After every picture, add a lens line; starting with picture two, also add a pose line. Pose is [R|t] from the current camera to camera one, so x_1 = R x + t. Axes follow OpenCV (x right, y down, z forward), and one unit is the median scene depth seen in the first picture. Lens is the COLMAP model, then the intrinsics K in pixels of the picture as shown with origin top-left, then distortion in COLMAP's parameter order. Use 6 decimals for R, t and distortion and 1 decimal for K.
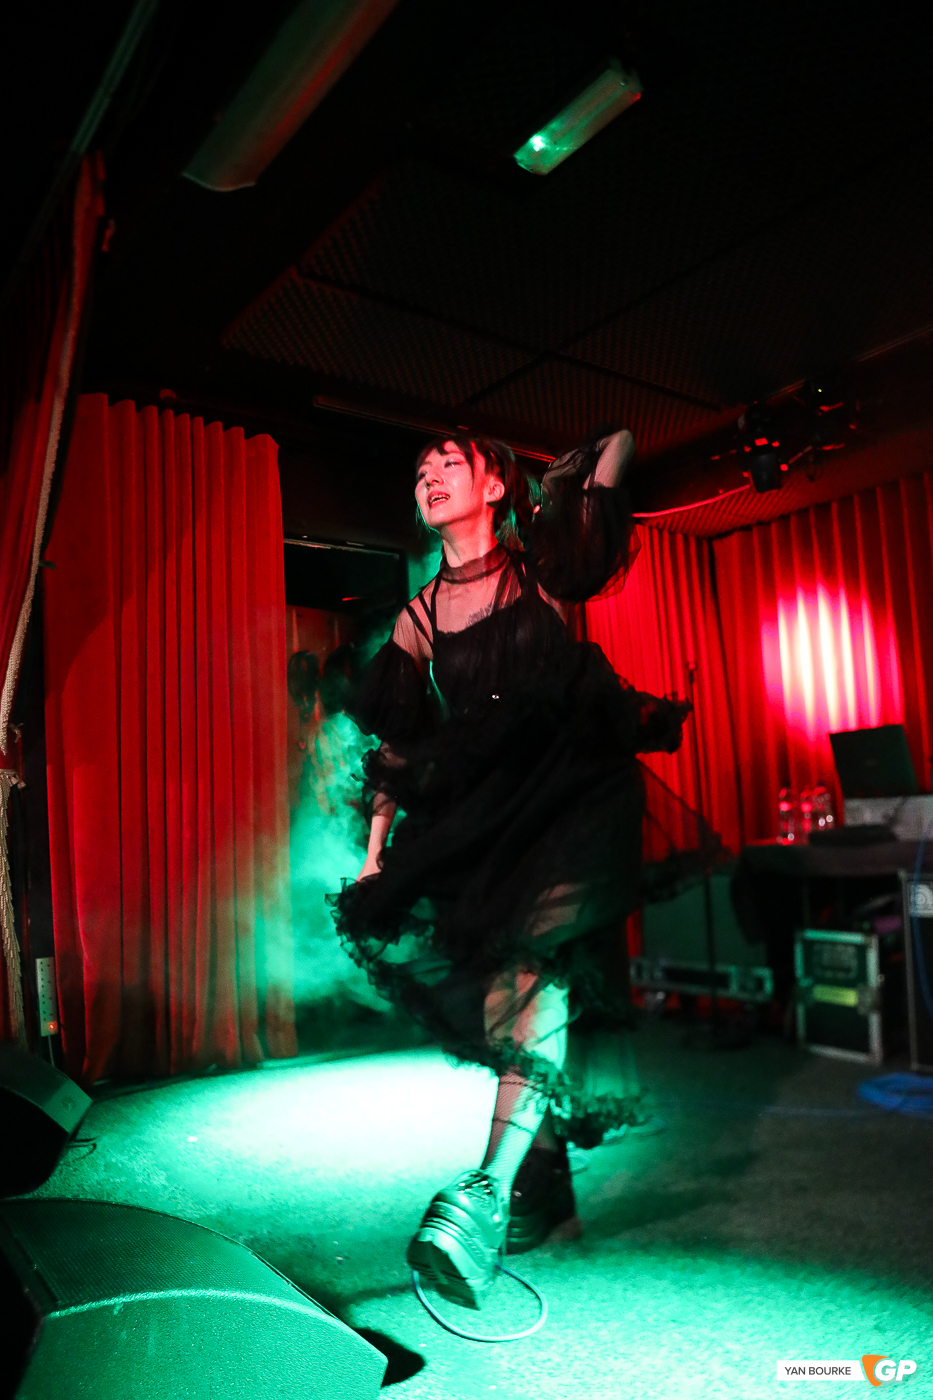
lens RADIAL K [[978.8, 0, 485.6], [0, 978.8, 747.8], [0, 0, 1]] dist [-0.100845, 0.085621]
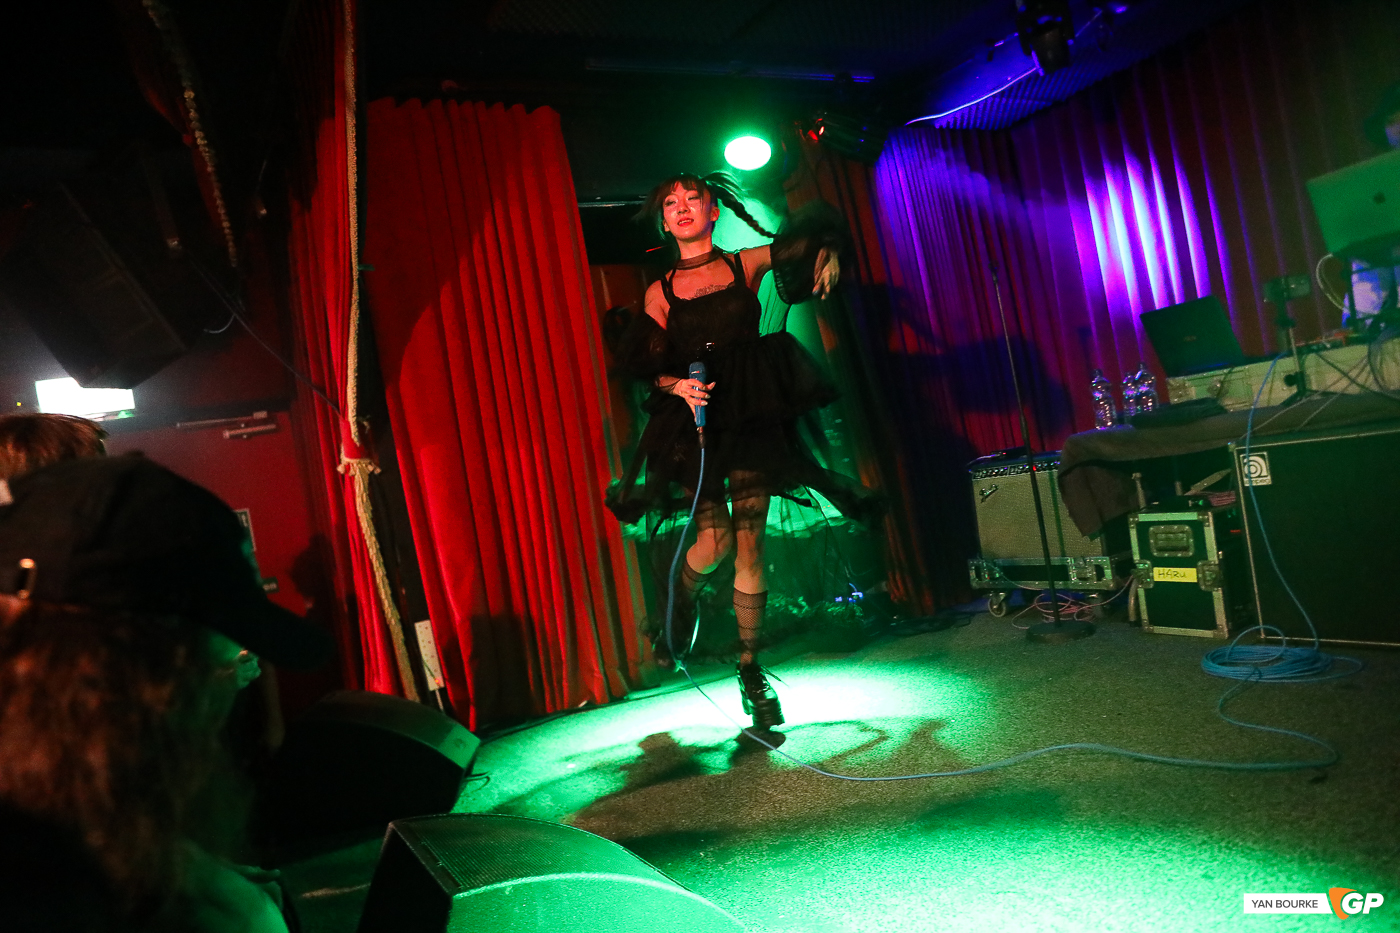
lens RADIAL K [[973.0, 0, 674.6], [0, 973.0, 476.3], [0, 0, 1]] dist [-0.104285, 0.089458]
pose [[0.978690, -0.125799, -0.162294, 0.034655], [0.140968, 0.986310, 0.085564, -0.001824], [0.149309, -0.106619, 0.983026, -0.044955]]
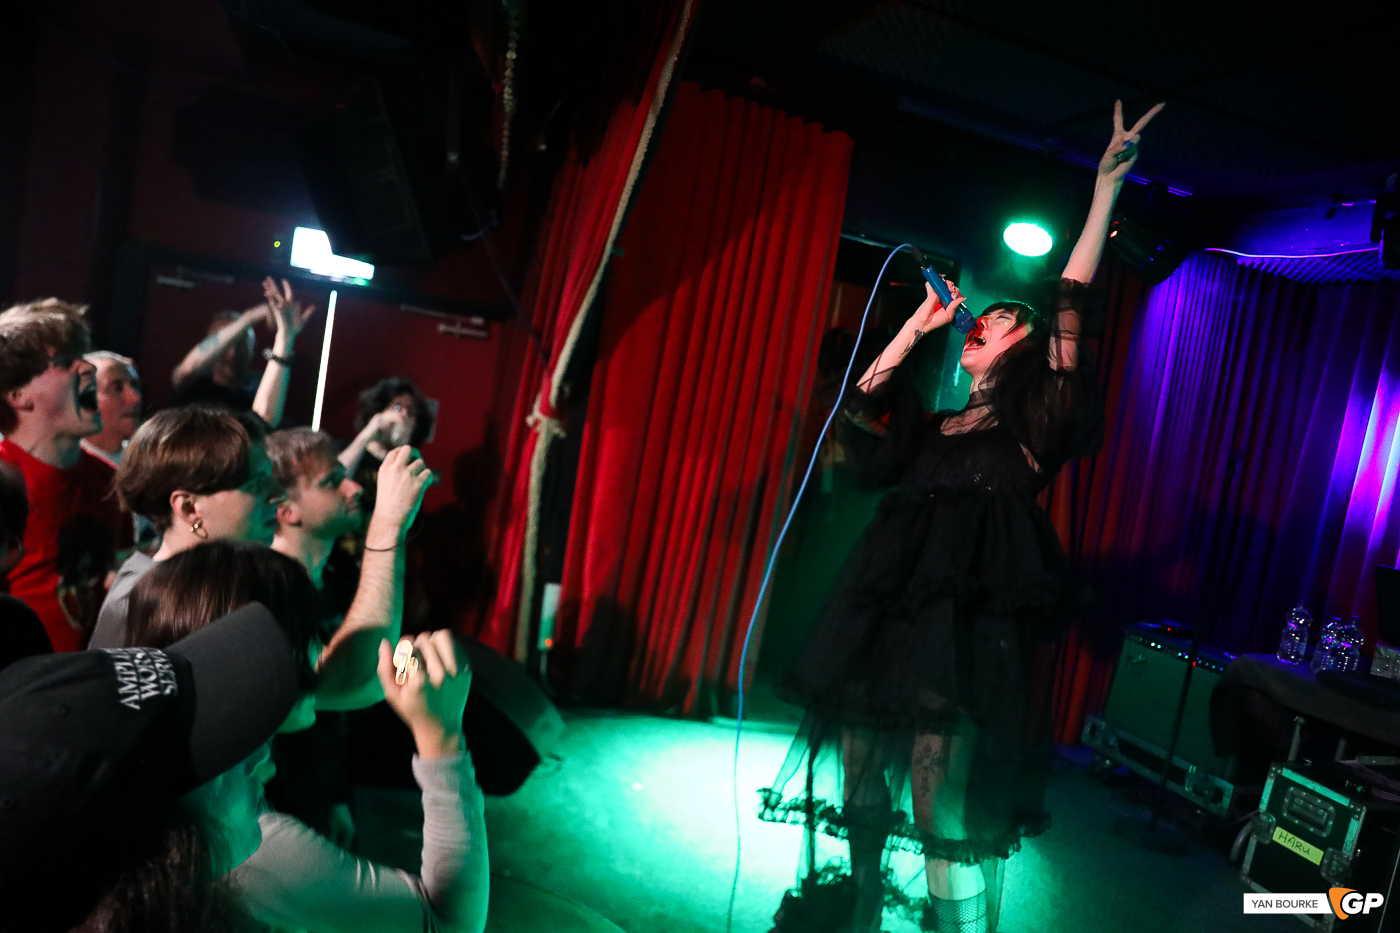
lens RADIAL K [[968.4, 0, 668.4], [0, 968.4, 481.5], [0, 0, 1]] dist [-0.104031, 0.085218]
pose [[0.918165, 0.239449, -0.315655, 0.006215], [-0.192593, 0.965985, 0.172570, -0.154116], [0.346239, -0.097655, 0.933050, -0.032573]]
